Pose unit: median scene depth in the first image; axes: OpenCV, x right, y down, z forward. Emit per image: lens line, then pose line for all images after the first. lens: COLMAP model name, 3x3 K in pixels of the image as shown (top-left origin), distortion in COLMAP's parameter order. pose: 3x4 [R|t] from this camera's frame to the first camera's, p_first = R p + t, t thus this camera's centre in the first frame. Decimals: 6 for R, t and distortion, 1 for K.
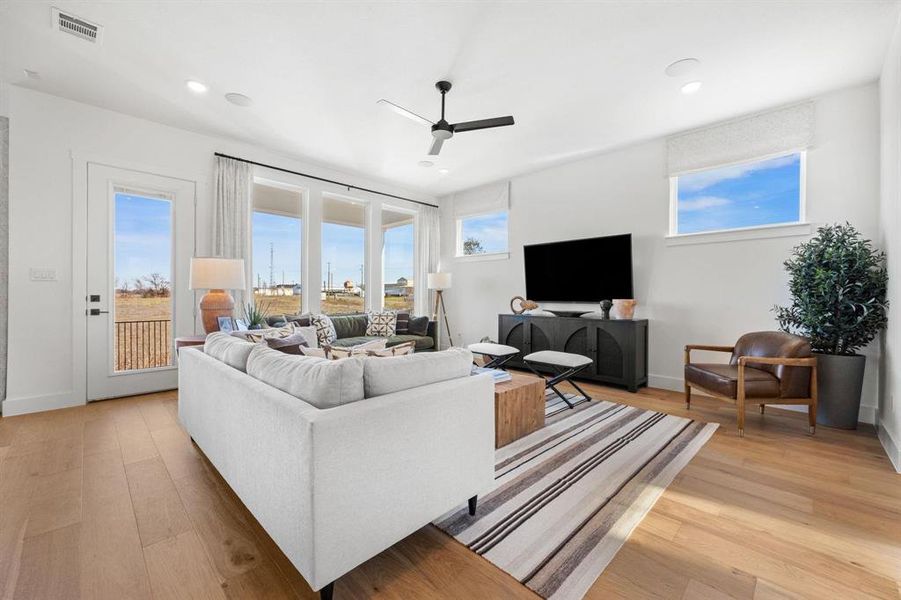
lens RADIAL K [[362.9, 0, 452.1], [0, 362.9, 295.8], [0, 0, 1]] dist [-0.000205, -0.000028]
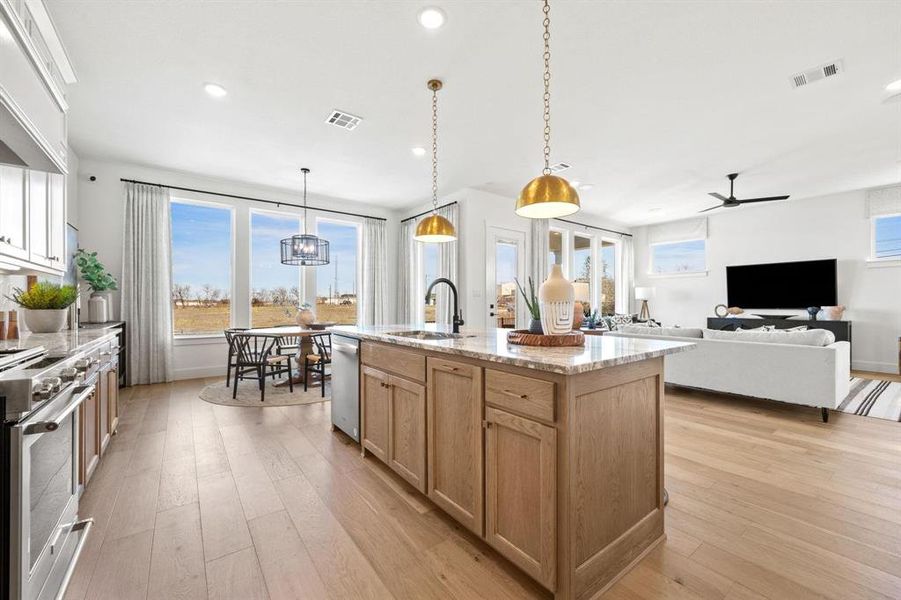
lens RADIAL K [[361.6, 0, 451.8], [0, 361.6, 302.1], [0, 0, 1]] dist [0.000216, -0.000043]
pose [[0.989962, -0.004540, -0.141263, -0.766741], [0.003626, 0.999971, -0.006724, -0.001996], [0.141290, 0.006145, 0.989949, -0.576031]]
